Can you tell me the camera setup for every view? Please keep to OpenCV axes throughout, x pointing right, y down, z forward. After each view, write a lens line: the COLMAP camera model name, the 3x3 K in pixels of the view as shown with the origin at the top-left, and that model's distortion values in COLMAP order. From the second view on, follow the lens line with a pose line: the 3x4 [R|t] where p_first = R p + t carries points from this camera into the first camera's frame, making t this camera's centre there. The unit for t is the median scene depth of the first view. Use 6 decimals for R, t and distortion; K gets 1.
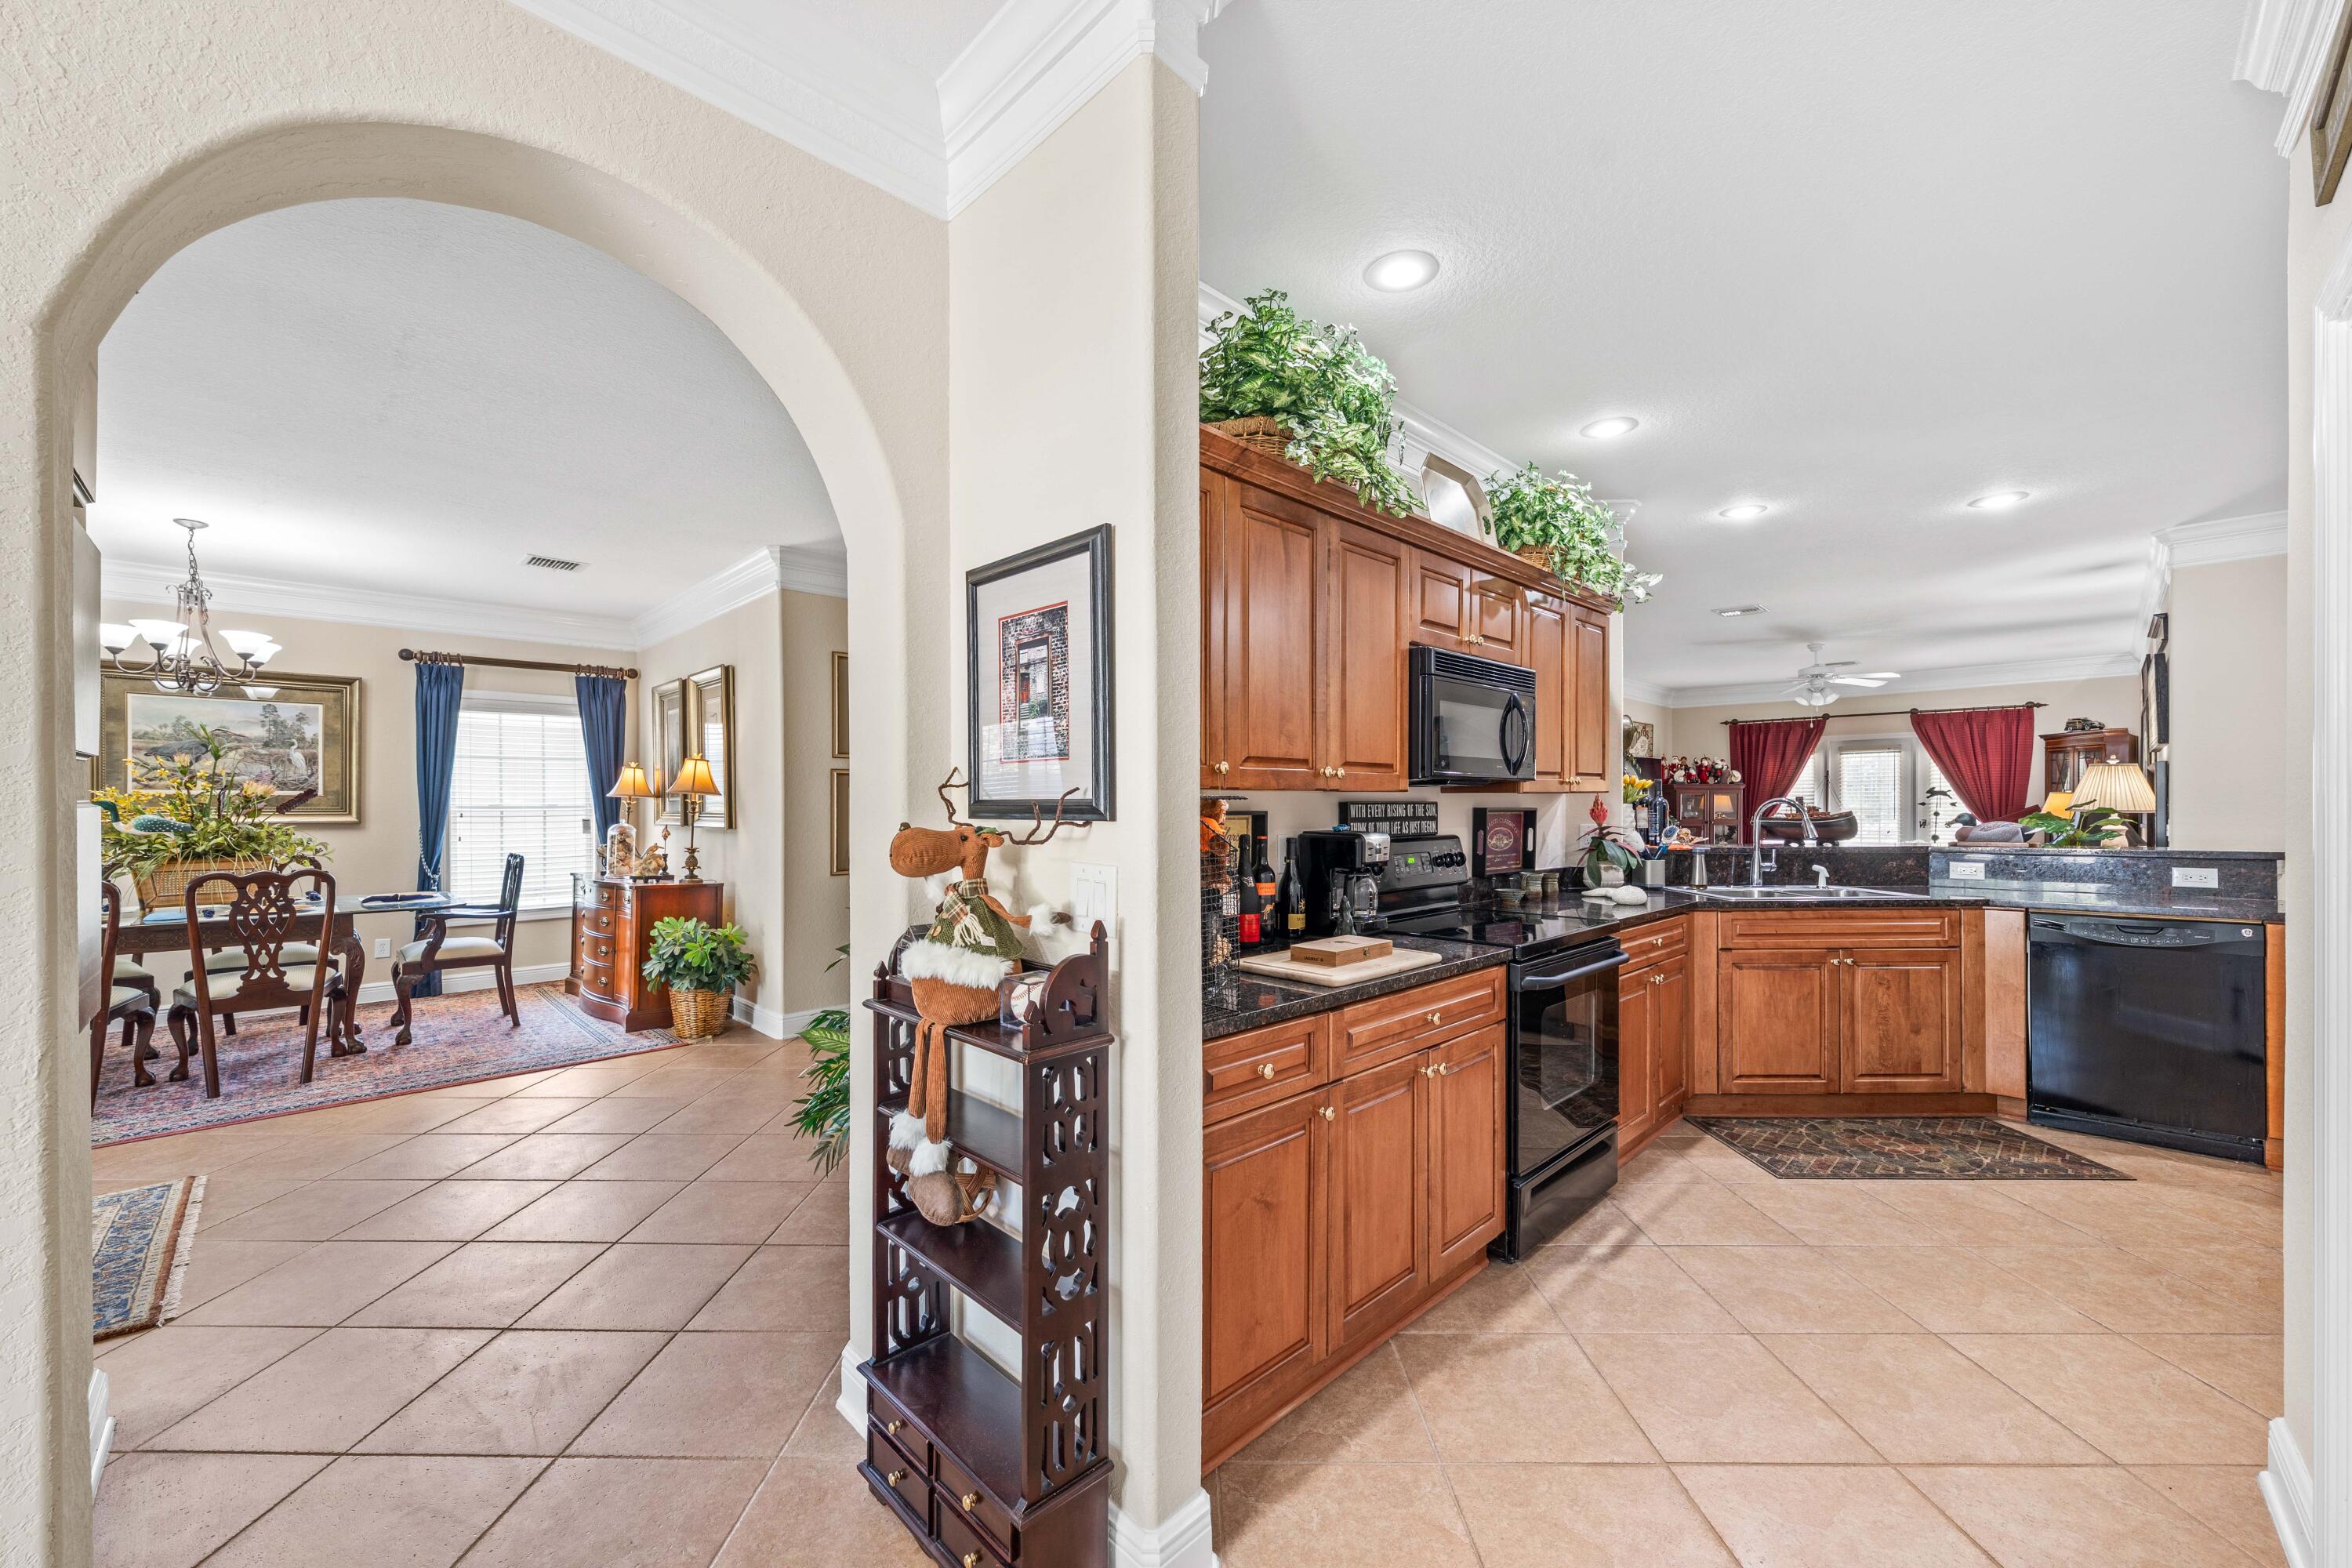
lens RADIAL K [[914.4, 0, 1169.7], [0, 914.4, 807.1], [0, 0, 1]] dist [-0.001120, 0.000158]
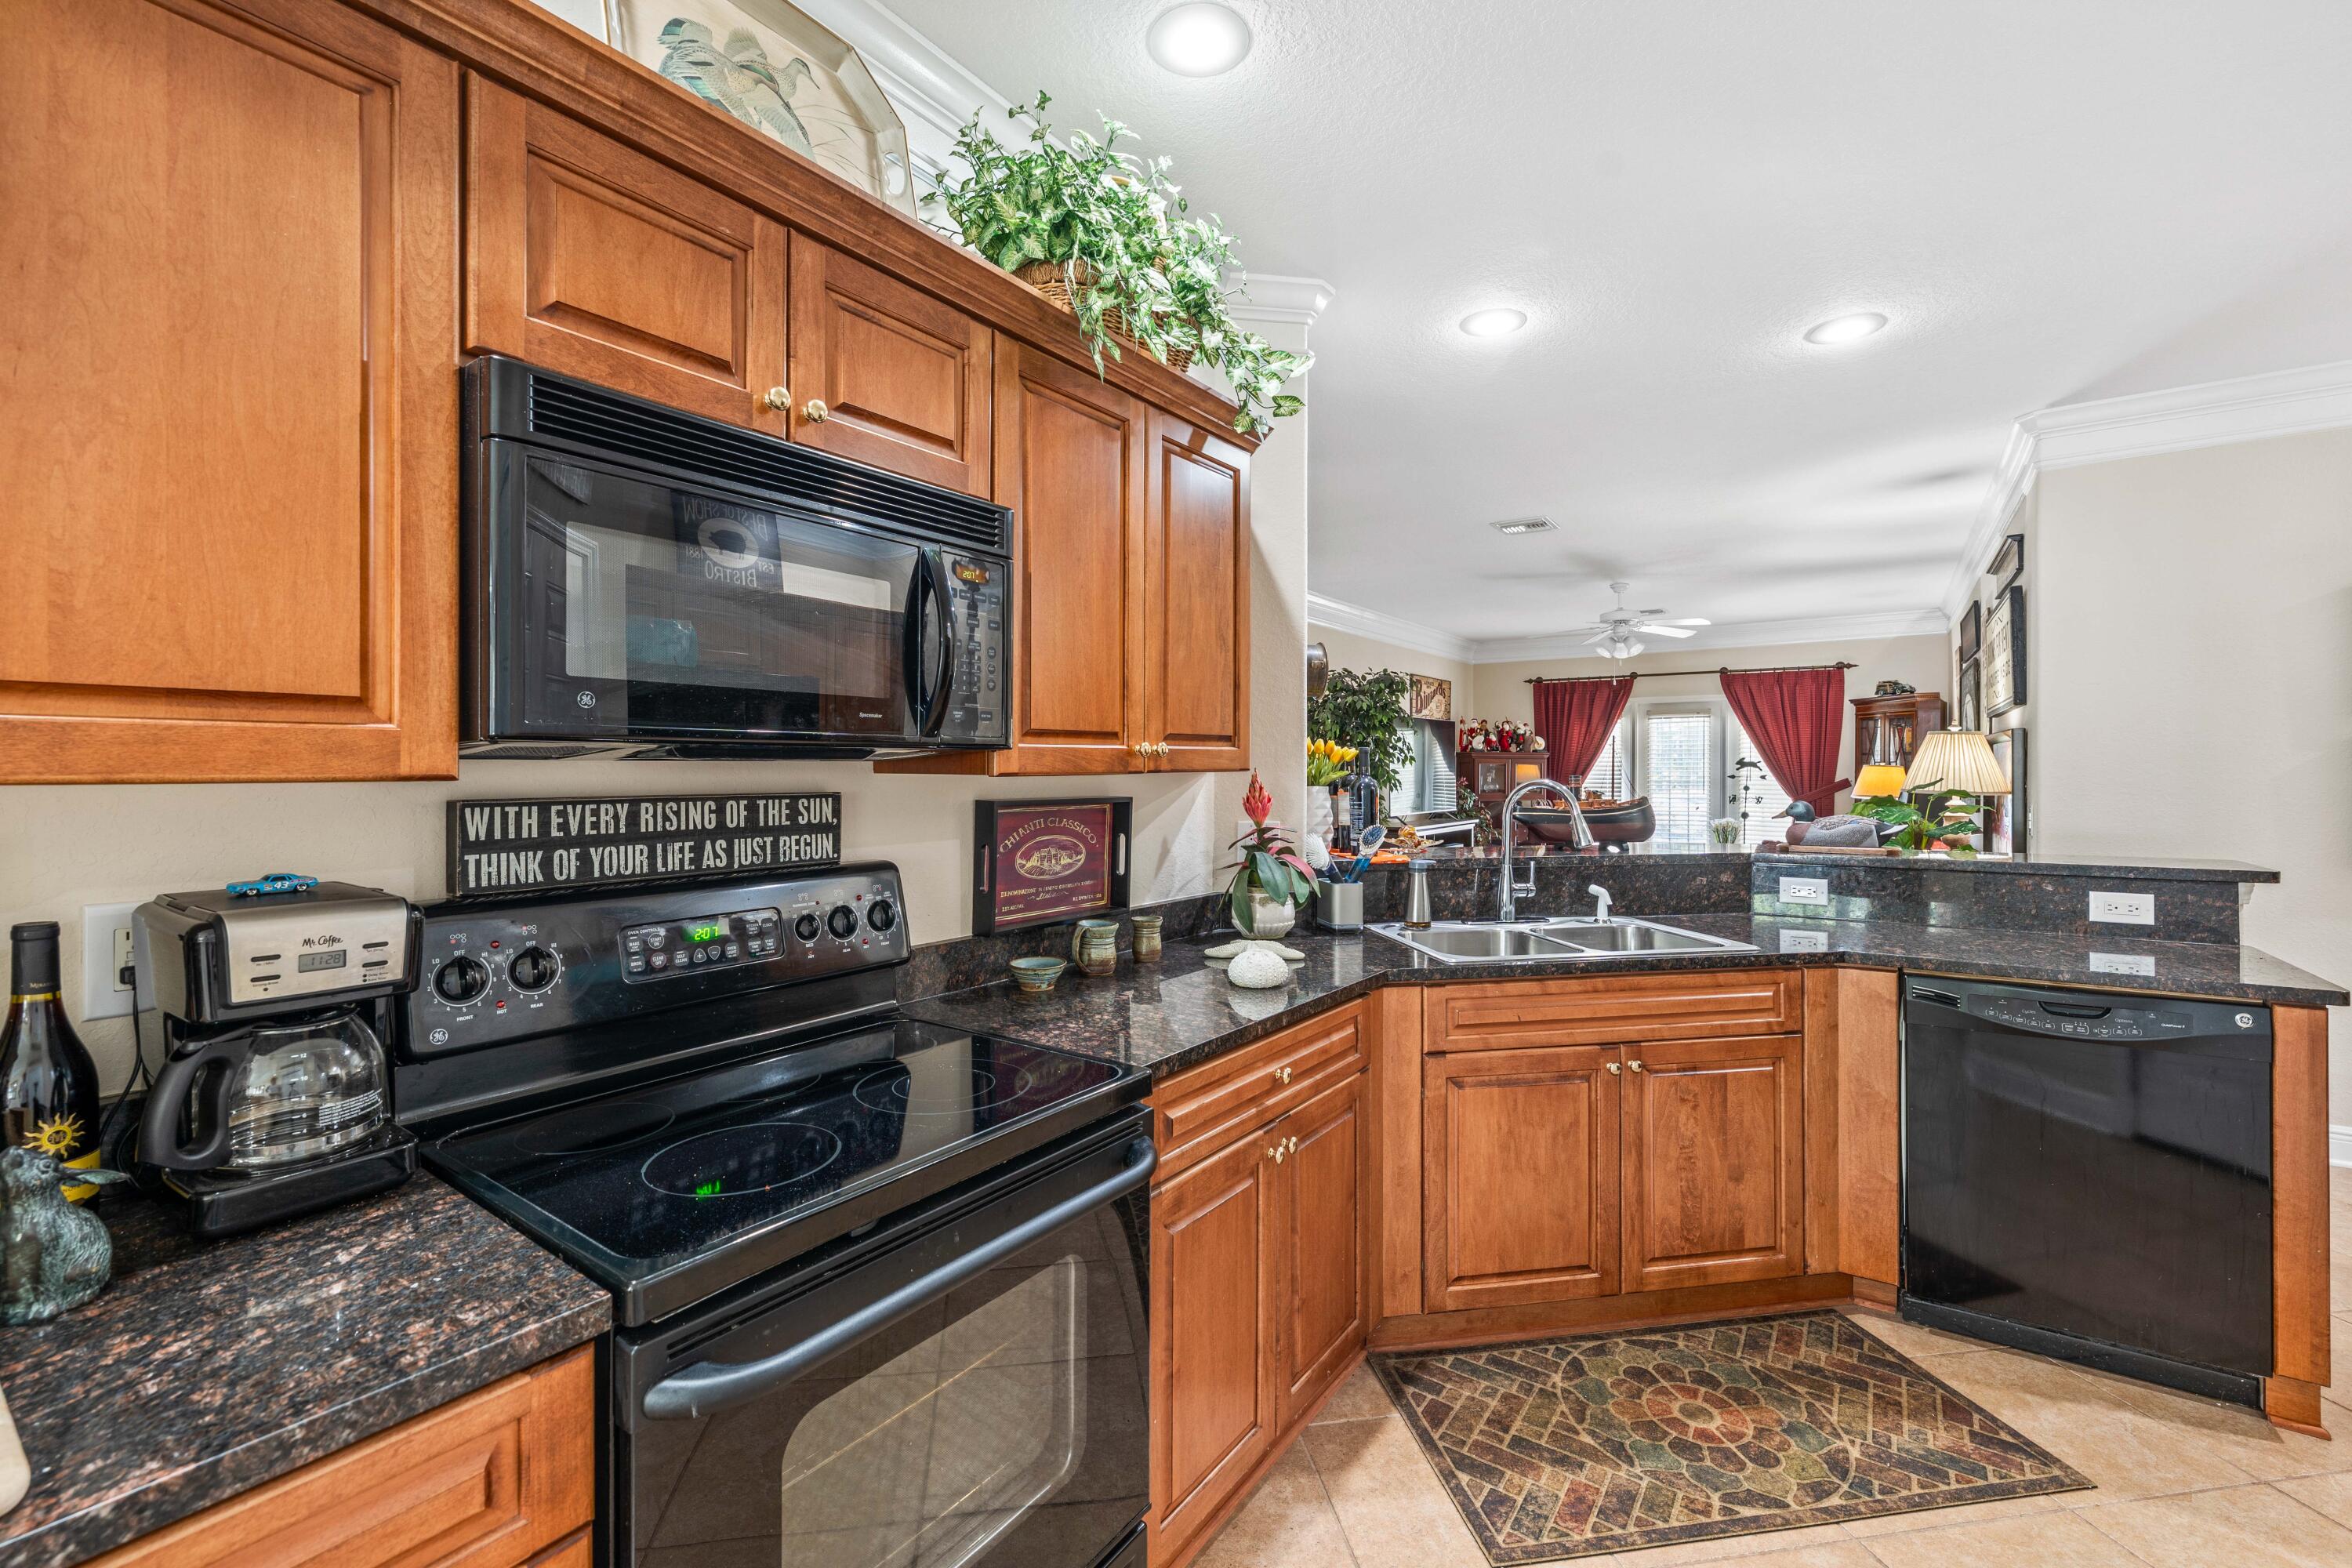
lens RADIAL K [[991.3, 0, 1178.1], [0, 991.3, 773.8], [0, 0, 1]] dist [0.002825, -0.002139]
pose [[0.983159, 0.002428, 0.182738, 0.340853], [-0.002650, 0.999996, 0.000971, -0.015140], [-0.182735, -0.001438, 0.983161, 0.431797]]
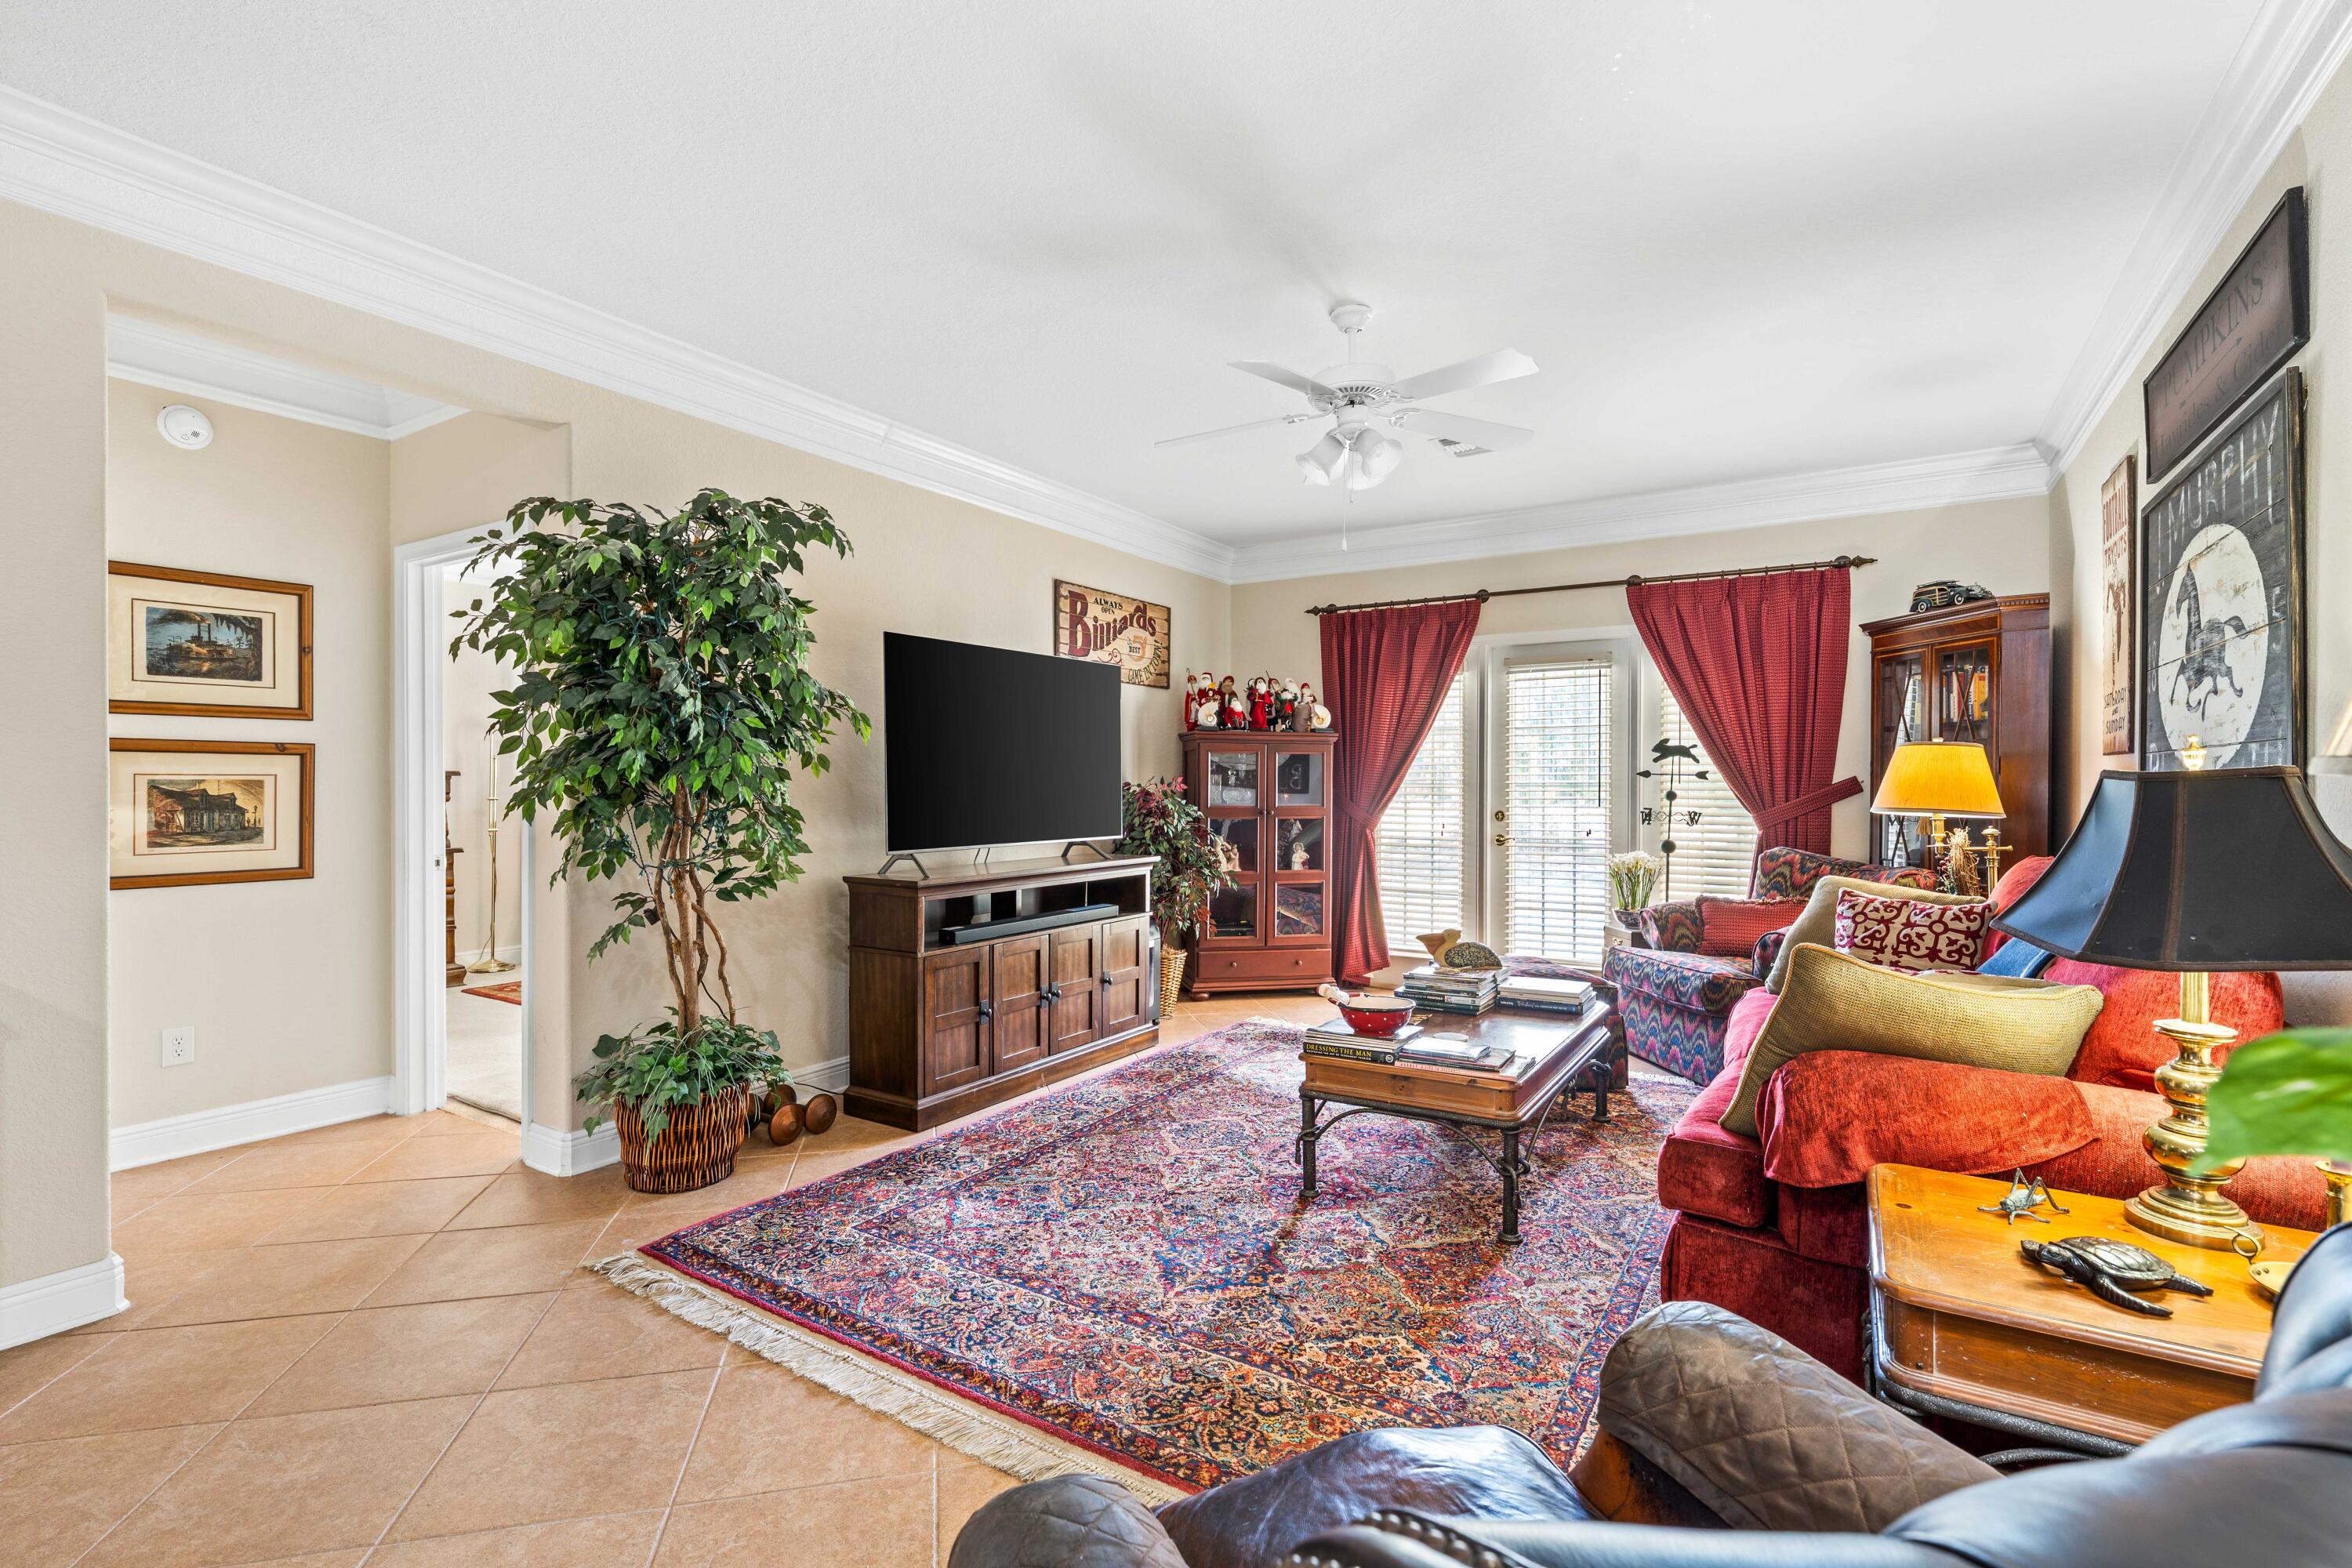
lens RADIAL K [[1085.2, 0, 1180.7], [0, 1085.2, 786.9], [0, 0, 1]] dist [0.002812, -0.000037]
pose [[0.972024, 0.002813, 0.234864, 1.209185], [-0.002879, 0.999996, -0.000059, 0.009704], [-0.234864, -0.000618, 0.972028, 1.350591]]
